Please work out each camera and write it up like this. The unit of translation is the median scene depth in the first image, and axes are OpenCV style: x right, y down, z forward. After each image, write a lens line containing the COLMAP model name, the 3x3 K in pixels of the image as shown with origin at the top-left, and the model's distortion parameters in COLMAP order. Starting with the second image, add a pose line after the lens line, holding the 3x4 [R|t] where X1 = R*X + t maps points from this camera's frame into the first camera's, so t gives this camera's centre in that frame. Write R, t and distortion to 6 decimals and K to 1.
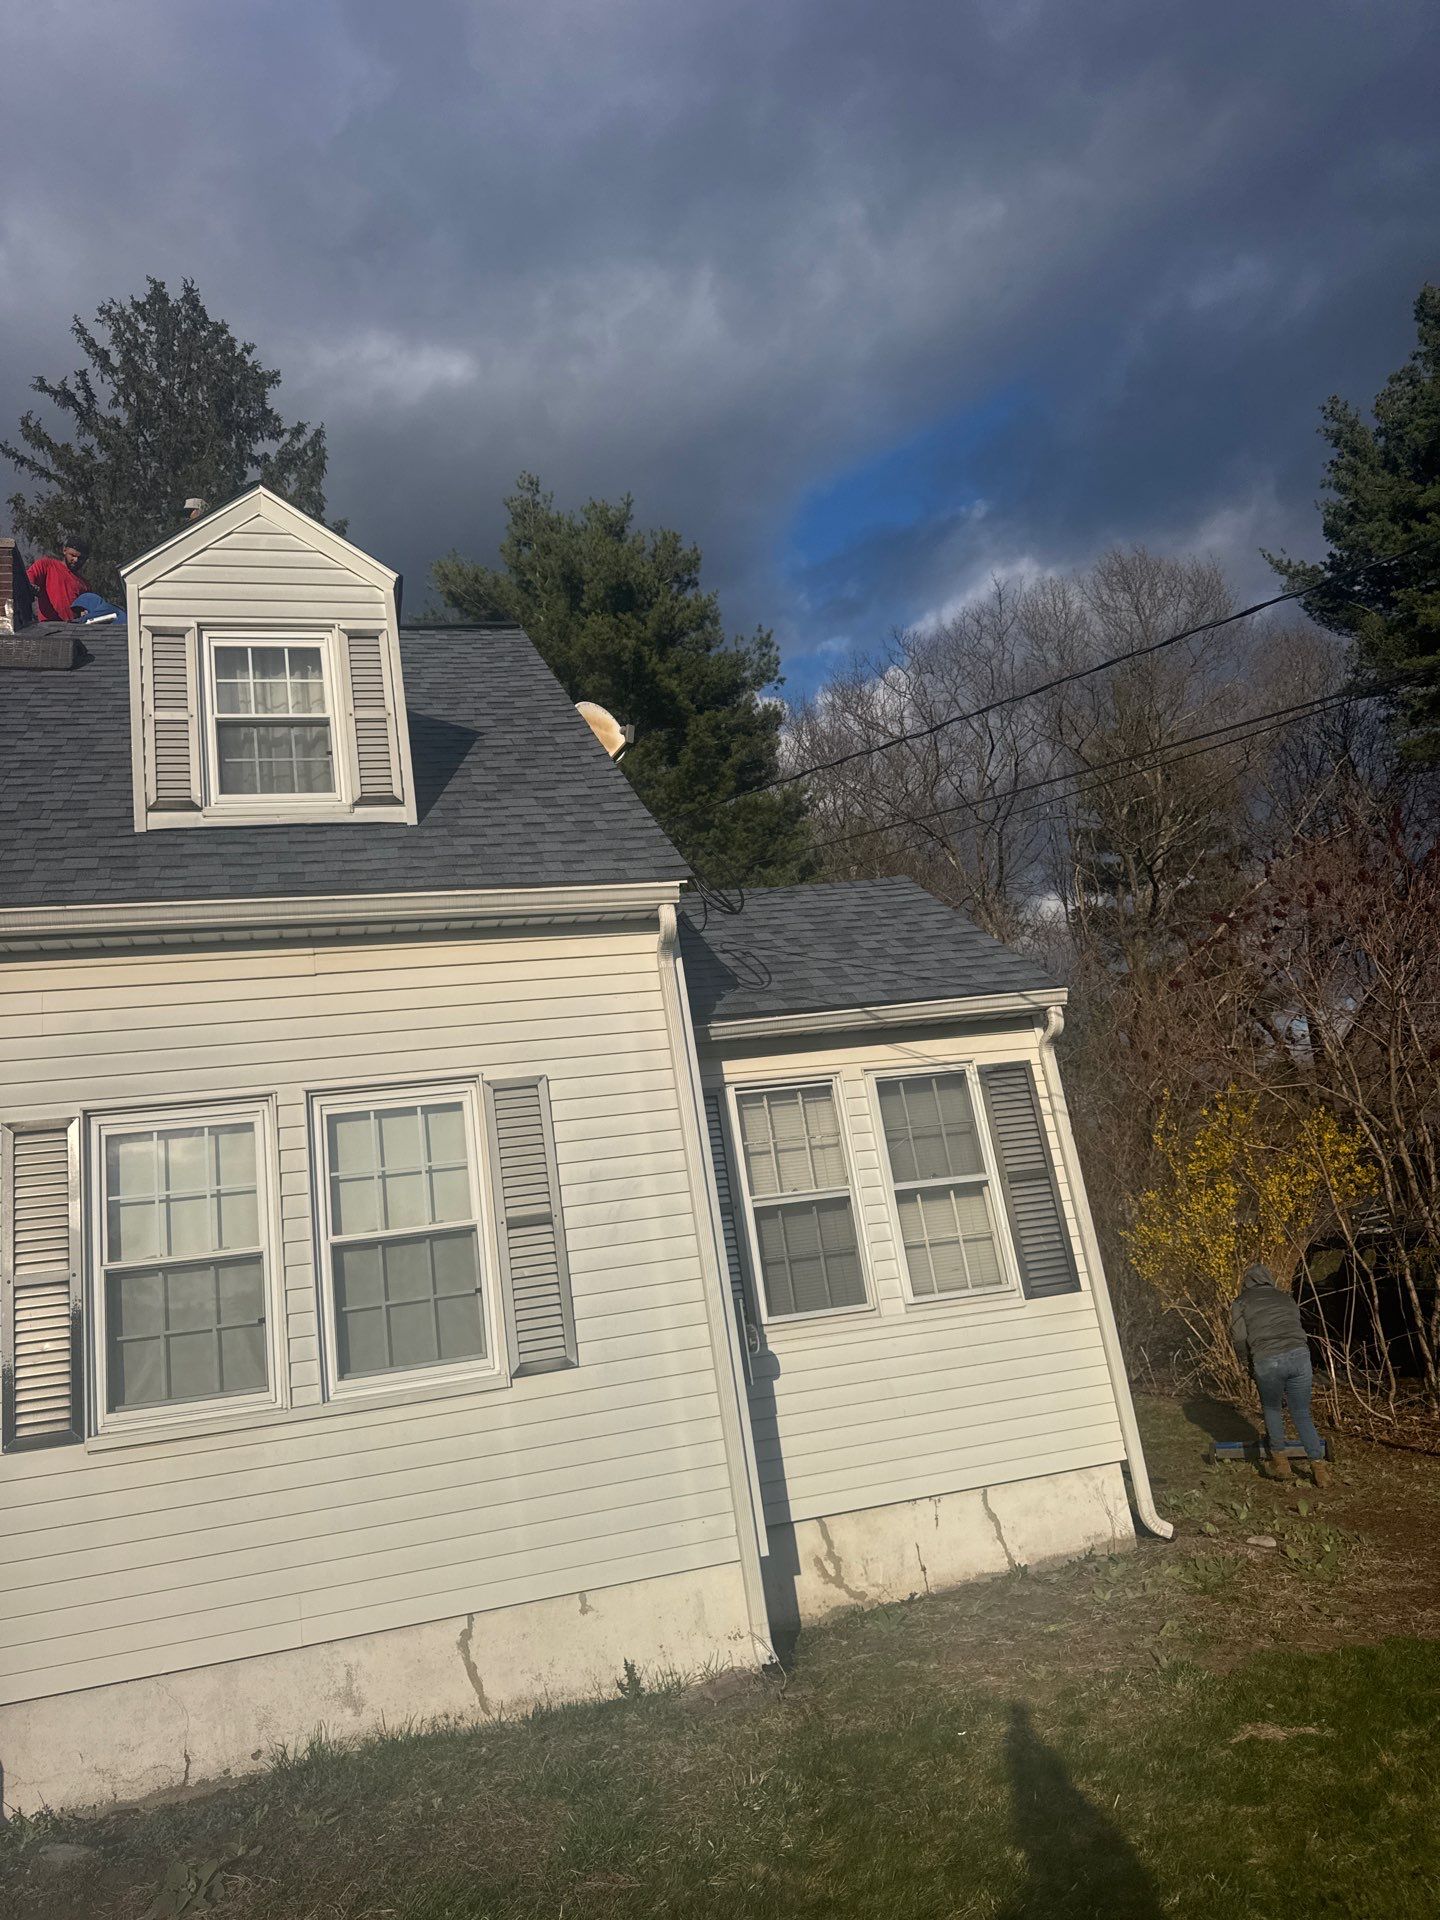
lens RADIAL K [[1394.1, 0, 713.4], [0, 1394.1, 994.0], [0, 0, 1]] dist [0.161504, -0.224618]
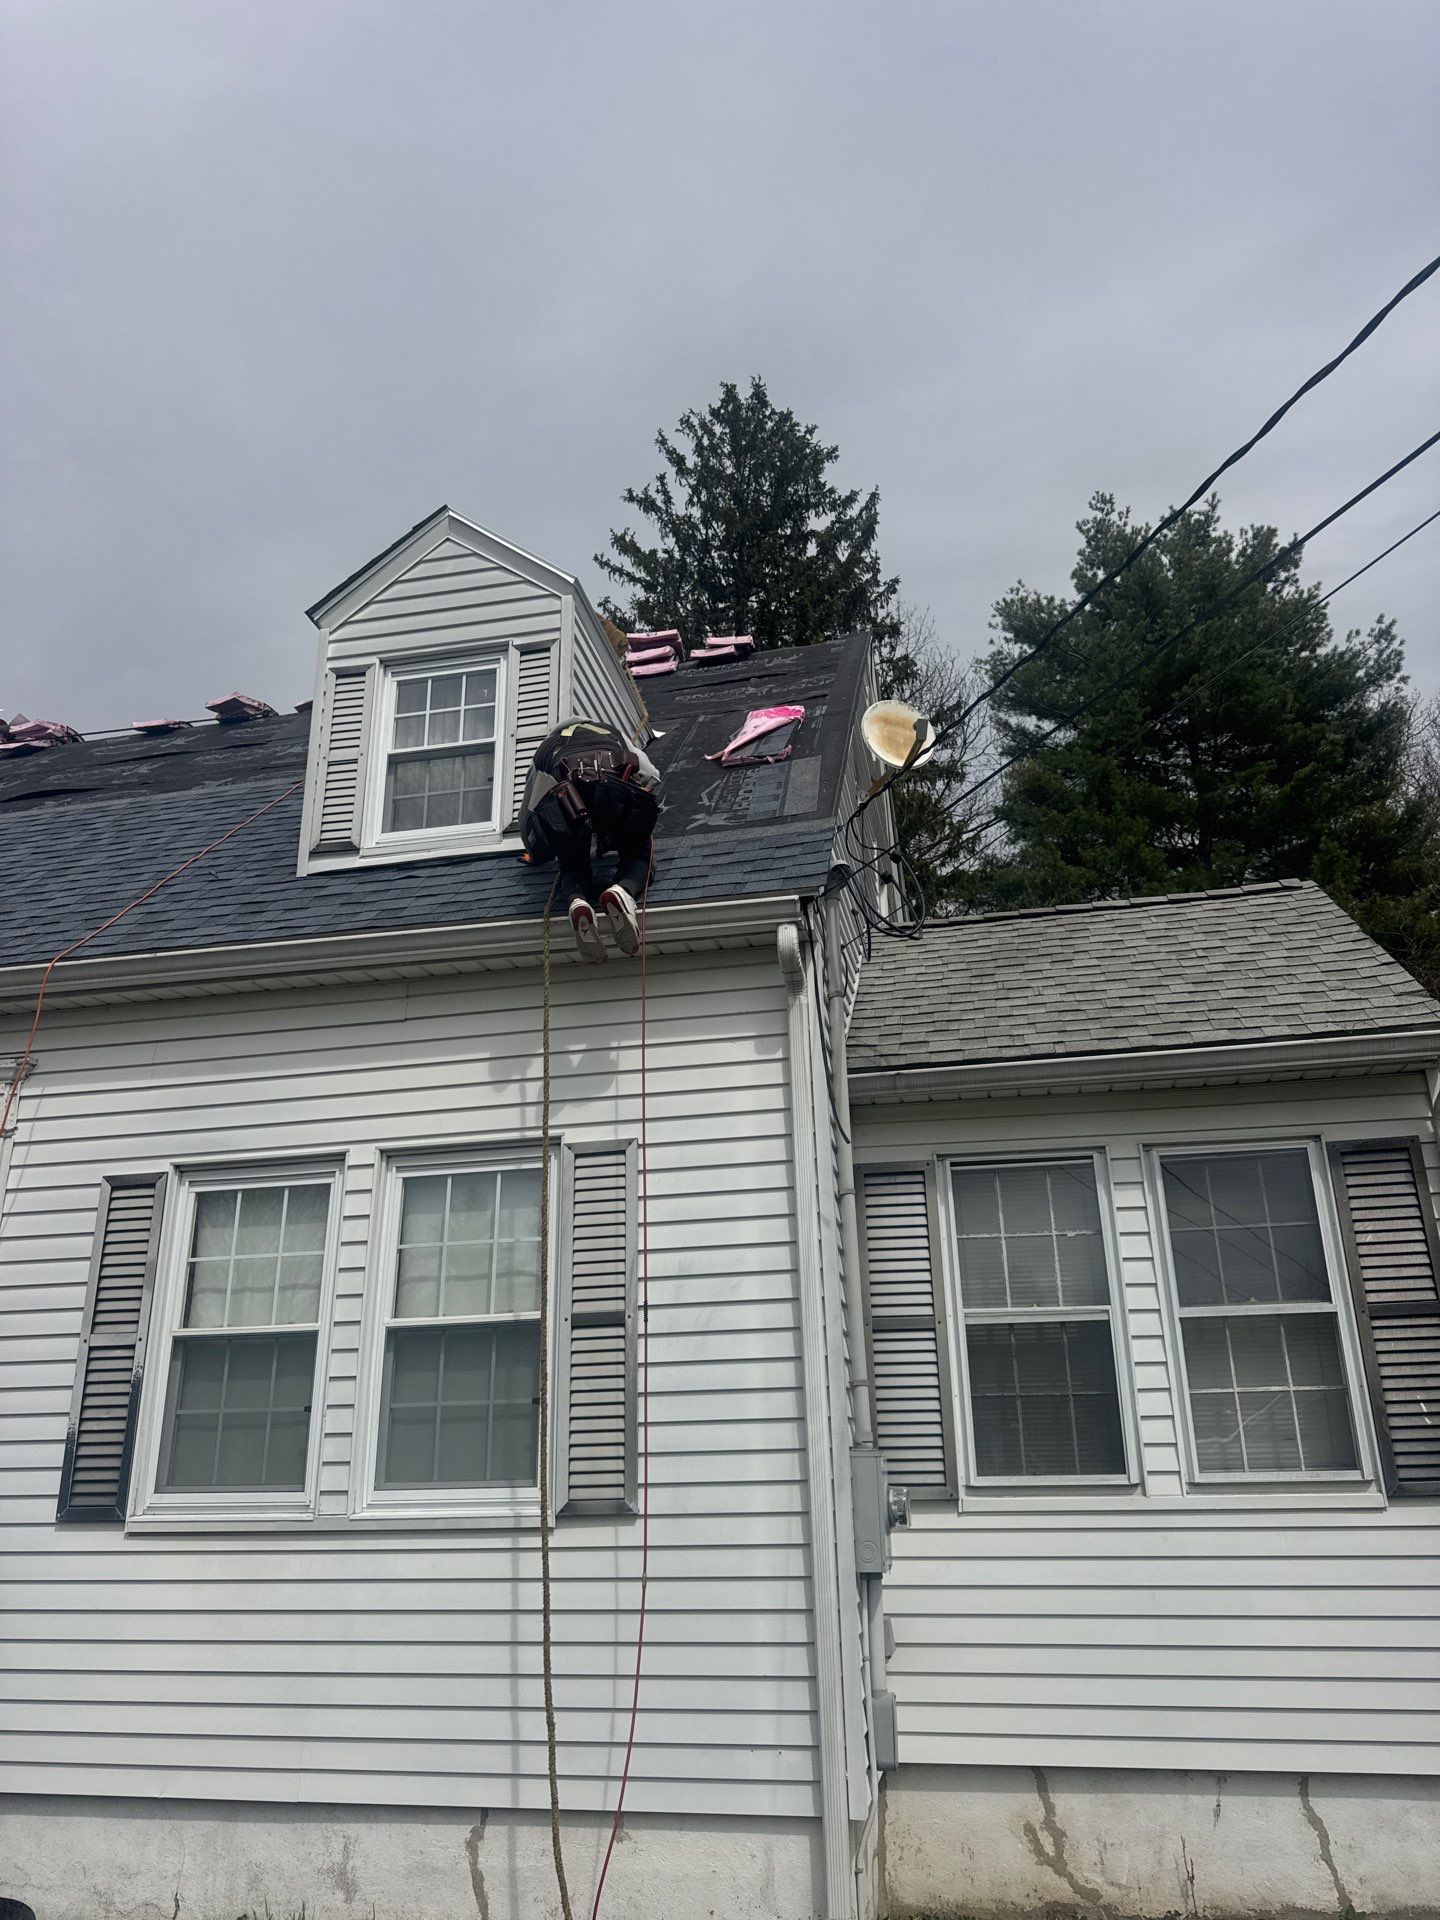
lens RADIAL K [[1413.5, 0, 710.4], [0, 1413.5, 963.1], [0, 0, 1]] dist [0.089983, -0.115235]
pose [[0.891735, -0.030293, -0.451543, 0.264554], [0.002087, 0.998022, -0.062832, 0.006786], [0.452554, 0.055087, 0.890034, 0.250298]]
